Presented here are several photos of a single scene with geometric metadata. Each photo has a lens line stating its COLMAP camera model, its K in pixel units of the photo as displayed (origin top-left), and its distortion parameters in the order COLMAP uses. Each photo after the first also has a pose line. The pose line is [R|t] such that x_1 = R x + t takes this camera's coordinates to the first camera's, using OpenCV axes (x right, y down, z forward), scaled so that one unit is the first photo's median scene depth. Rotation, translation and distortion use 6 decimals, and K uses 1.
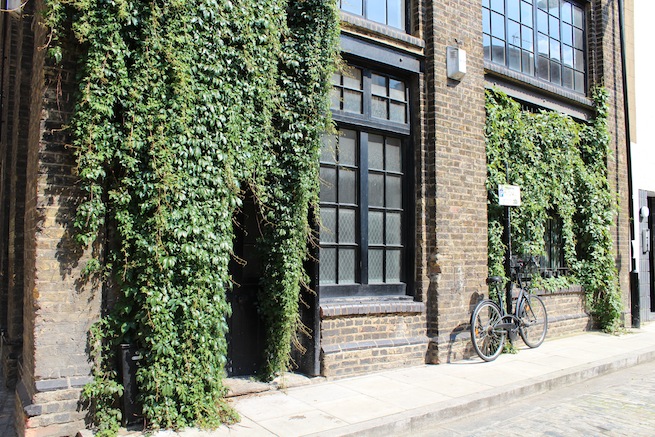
lens RADIAL K [[547.9, 0, 327.5], [0, 547.9, 218.5], [0, 0, 1]] dist [-0.171431, 0.173517]
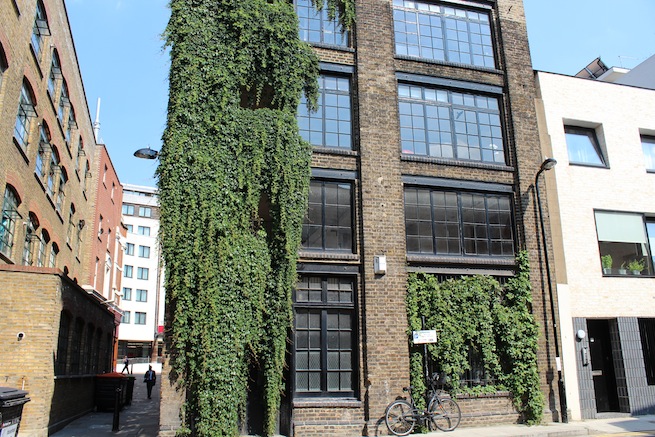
lens RADIAL K [[547.9, 0, 327.5], [0, 547.9, 218.5], [0, 0, 1]] dist [-0.171431, 0.173517]
pose [[0.923745, -0.119545, -0.363873, 0.924787], [0.044187, 0.976962, -0.208791, -0.083295], [0.380450, 0.176791, 0.907746, -0.904551]]
